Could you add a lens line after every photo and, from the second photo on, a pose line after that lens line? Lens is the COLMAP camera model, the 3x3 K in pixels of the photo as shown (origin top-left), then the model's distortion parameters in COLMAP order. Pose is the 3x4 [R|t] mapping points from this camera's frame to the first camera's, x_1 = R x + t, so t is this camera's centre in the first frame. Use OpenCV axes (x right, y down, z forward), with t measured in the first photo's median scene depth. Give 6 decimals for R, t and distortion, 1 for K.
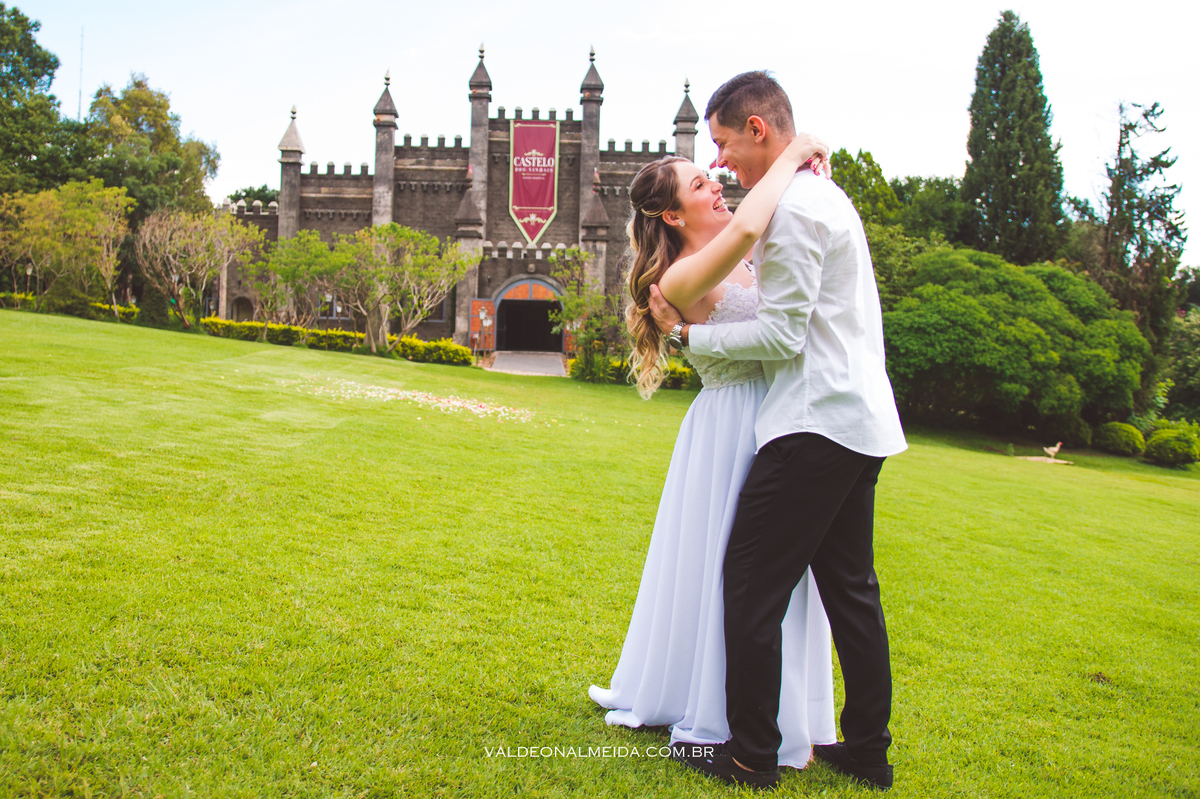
lens RADIAL K [[1143.7, 0, 512.1], [0, 1143.7, 347.4], [0, 0, 1]] dist [-0.088072, 0.085614]
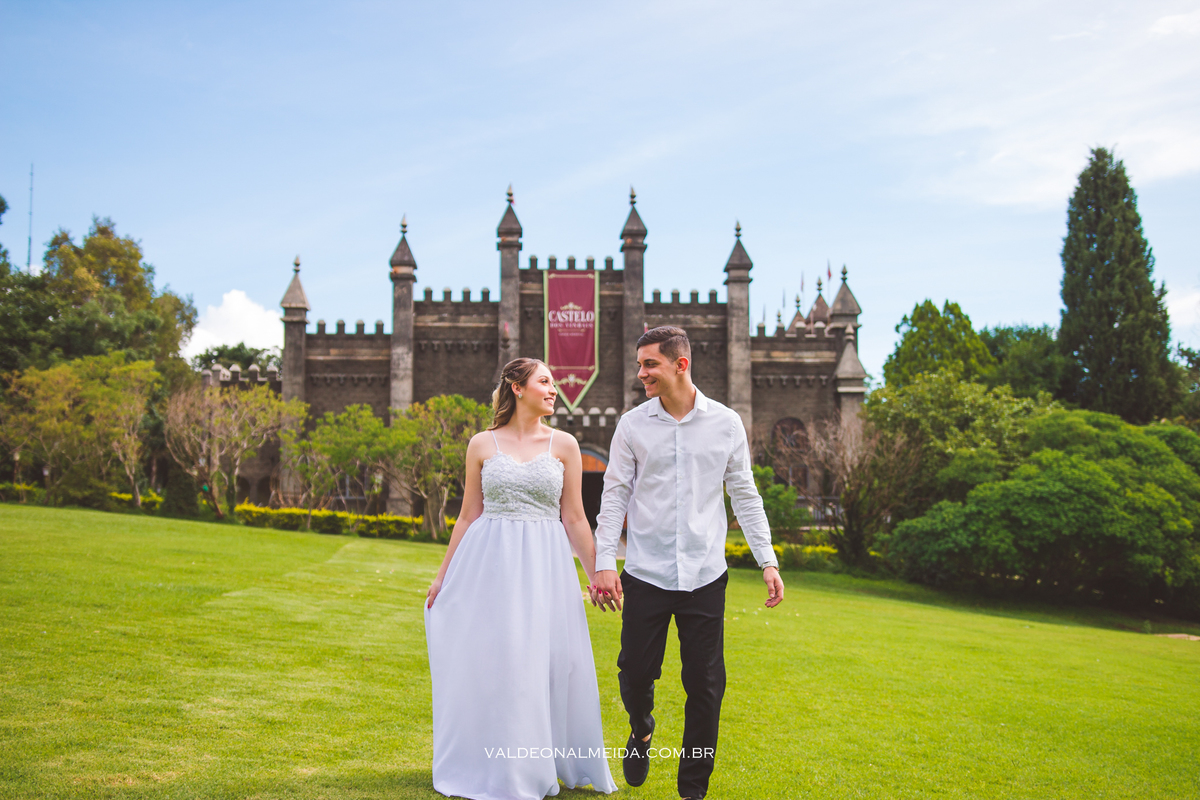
lens RADIAL K [[1331.2, 0, 600.0], [0, 1331.2, 400.0], [0, 0, 1]] dist [0.019331, 0.033018]
pose [[0.996791, -0.021903, 0.076987, -0.045940], [0.028639, 0.995752, -0.087507, -0.006167], [-0.074743, 0.089431, 0.993185, -0.037352]]
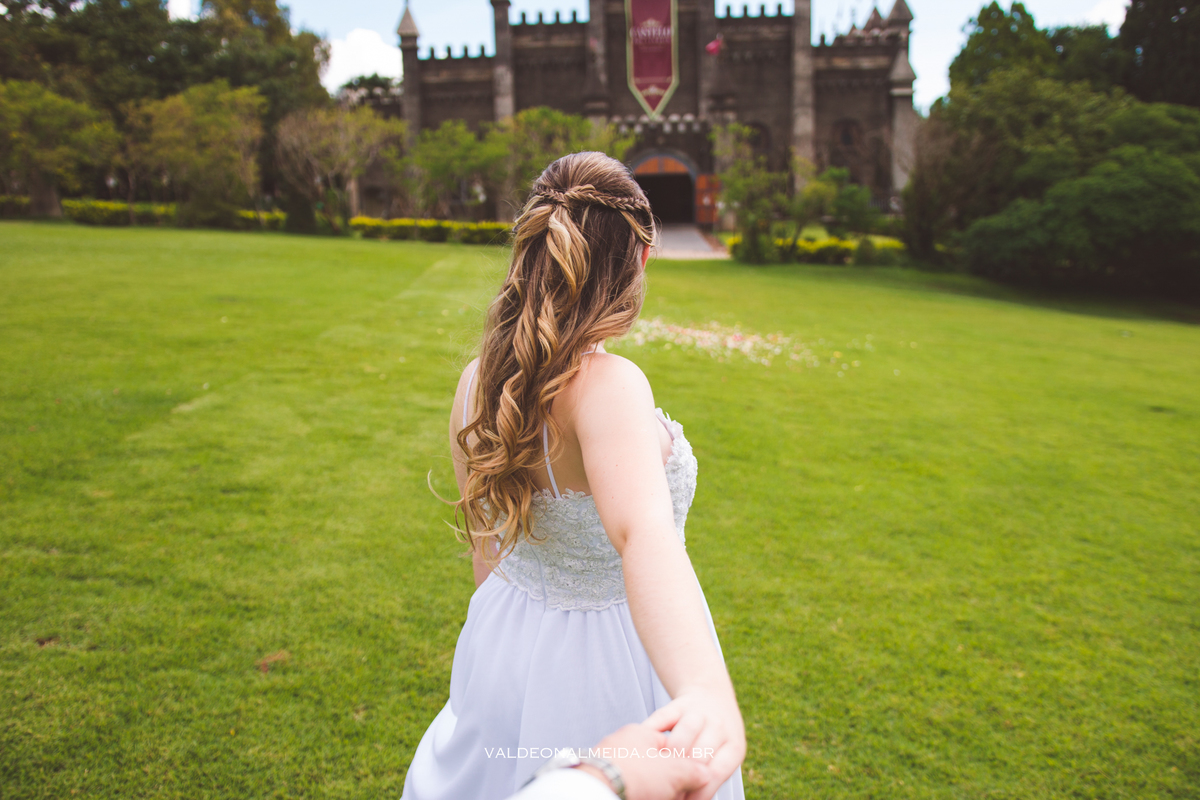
lens RADIAL K [[1013.1, 0, 600.0], [0, 1013.1, 400.0], [0, 0, 1]] dist [-0.072201, 0.061852]
pose [[0.998342, -0.056665, -0.010124, -0.040222], [0.057558, 0.980581, 0.187476, -0.016211], [-0.000696, -0.187748, 0.982217, 0.085908]]
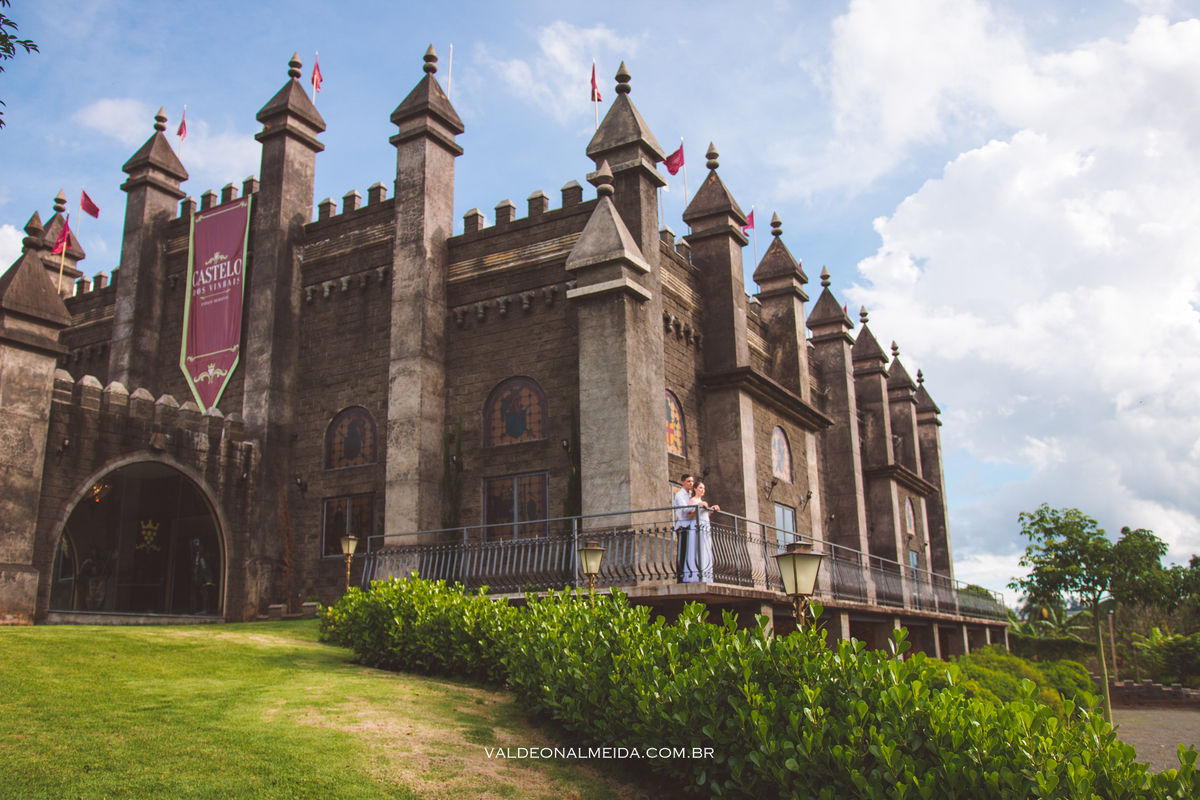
lens RADIAL K [[999.0, 0, 600.0], [0, 999.0, 400.0], [0, 0, 1]] dist [-0.089675, 0.088427]
pose [[0.888292, -0.161450, -0.429966, 0.433423], [0.050116, 0.964660, -0.258686, 0.033556], [0.456536, 0.208241, 0.864992, 0.783061]]
